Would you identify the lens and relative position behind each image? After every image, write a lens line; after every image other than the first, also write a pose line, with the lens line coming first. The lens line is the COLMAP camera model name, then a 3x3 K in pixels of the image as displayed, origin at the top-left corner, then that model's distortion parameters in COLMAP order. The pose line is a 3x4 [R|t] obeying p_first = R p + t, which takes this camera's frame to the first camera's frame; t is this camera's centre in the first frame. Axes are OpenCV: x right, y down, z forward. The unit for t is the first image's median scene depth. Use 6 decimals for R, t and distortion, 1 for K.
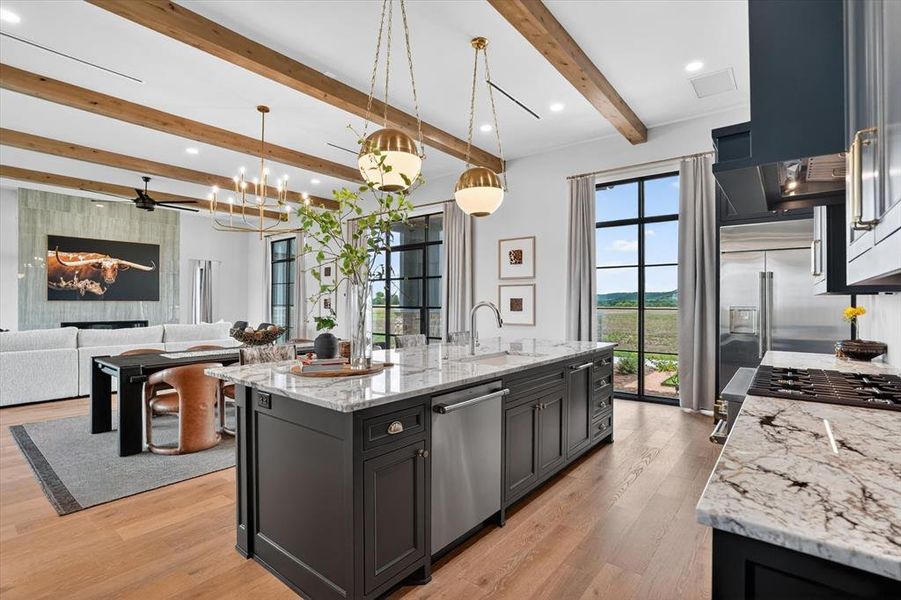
lens RADIAL K [[420.9, 0, 456.9], [0, 420.9, 301.8], [0, 0, 1]] dist [-0.045112, 0.012280]
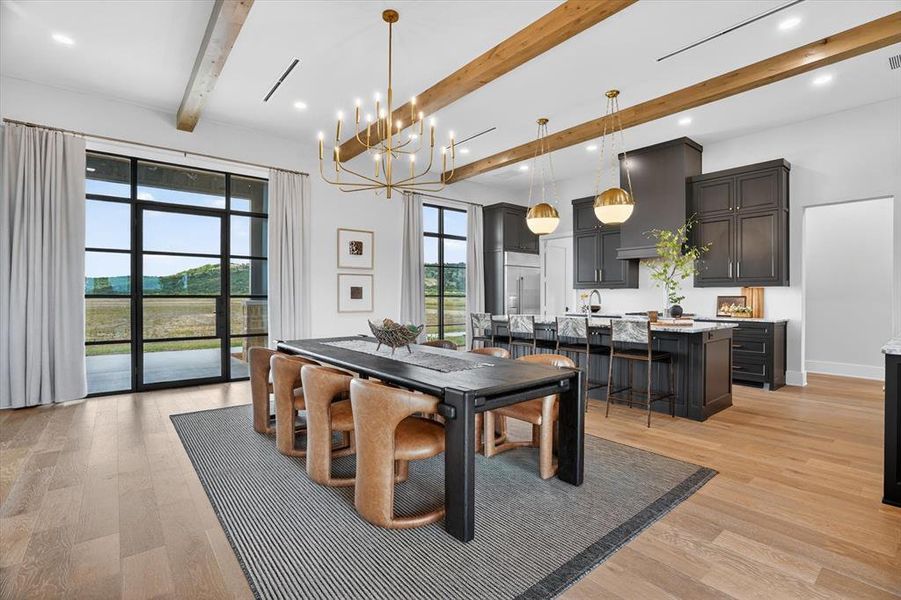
lens RADIAL K [[420.9, 0, 431.9], [0, 420.9, 299.1], [0, 0, 1]] dist [-0.045112, 0.012280]
pose [[0.246132, -0.004540, 0.969226, -0.694896], [0.003819, 0.999986, 0.003715, 0.016115], [-0.969229, 0.002788, 0.246146, 0.457301]]
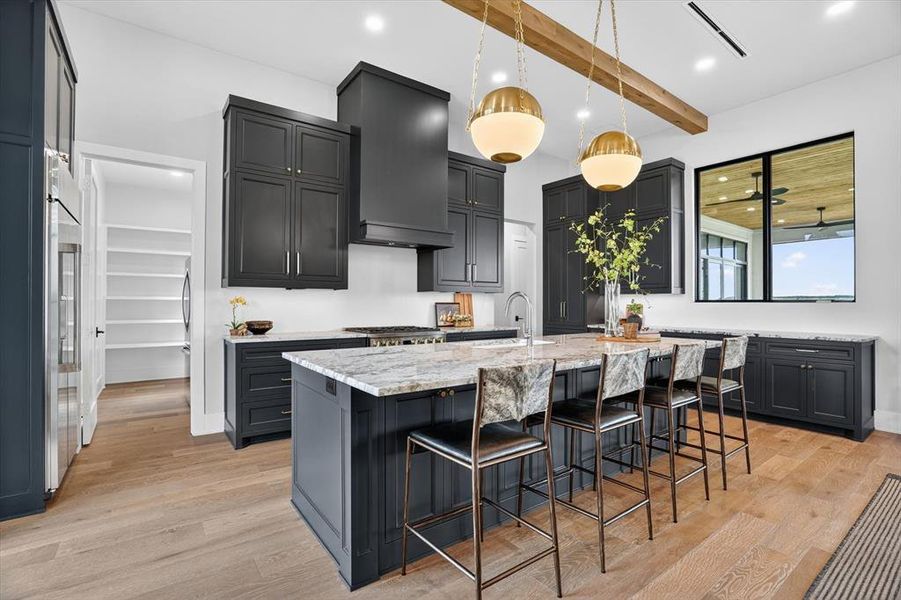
lens RADIAL K [[420.9, 0, 447.1], [0, 420.9, 302.6], [0, 0, 1]] dist [-0.045112, 0.012280]
pose [[-0.964141, -0.007114, 0.265296, 0.005930], [-0.003135, 0.999876, 0.015416, 0.004578], [-0.265373, 0.014031, -0.964044, 0.772200]]
